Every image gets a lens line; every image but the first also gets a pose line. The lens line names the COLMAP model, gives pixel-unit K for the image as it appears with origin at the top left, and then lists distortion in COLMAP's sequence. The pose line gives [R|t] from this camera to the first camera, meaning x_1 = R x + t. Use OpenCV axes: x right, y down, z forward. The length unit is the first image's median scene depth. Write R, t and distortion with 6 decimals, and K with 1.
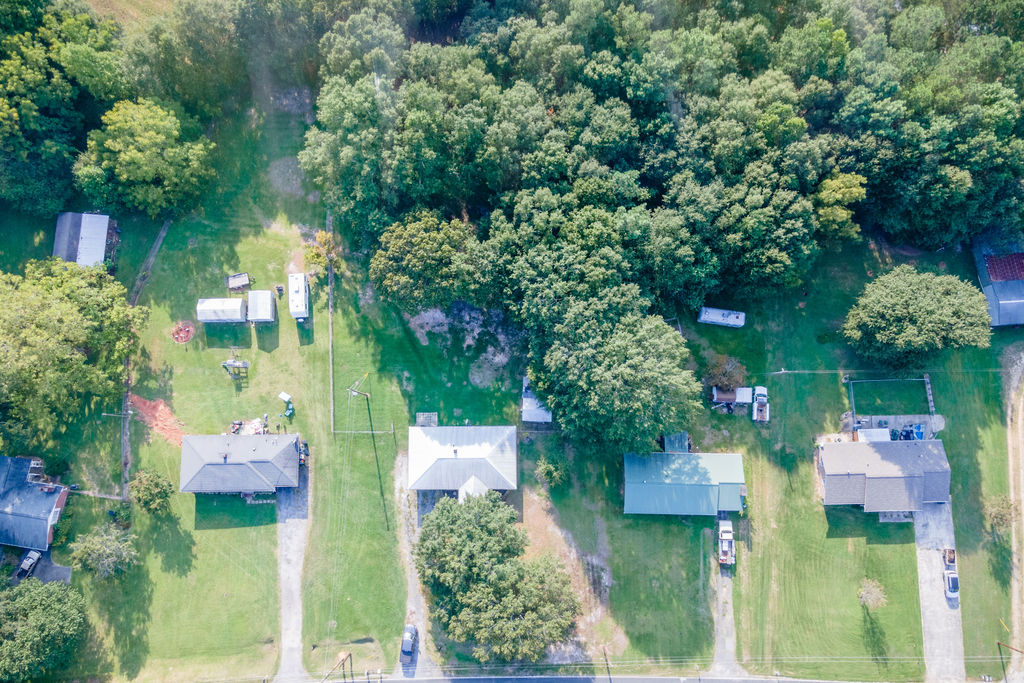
lens RADIAL K [[709.9, 0, 507.2], [0, 709.9, 349.9], [0, 0, 1]] dist [0.028802, -0.003014]
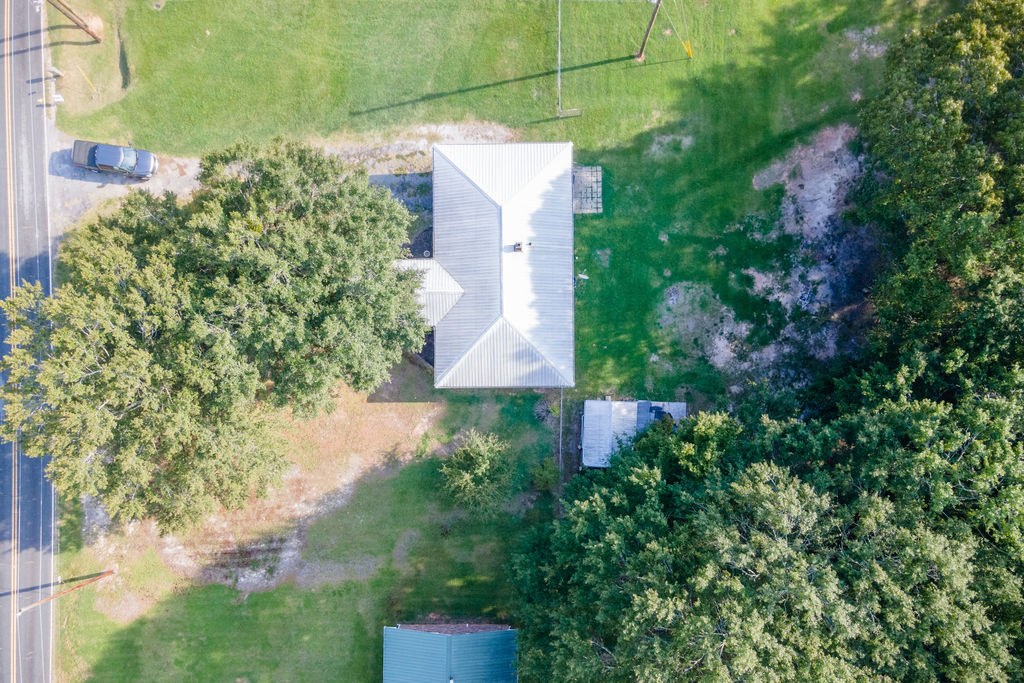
lens RADIAL K [[709.9, 0, 507.2], [0, 709.9, 349.9], [0, 0, 1]] dist [0.028802, -0.003014]
pose [[0.004103, 0.999052, -0.043335, 0.008905], [-0.986912, 0.011032, 0.160885, 0.078830], [0.161210, 0.042107, 0.986021, 0.565991]]
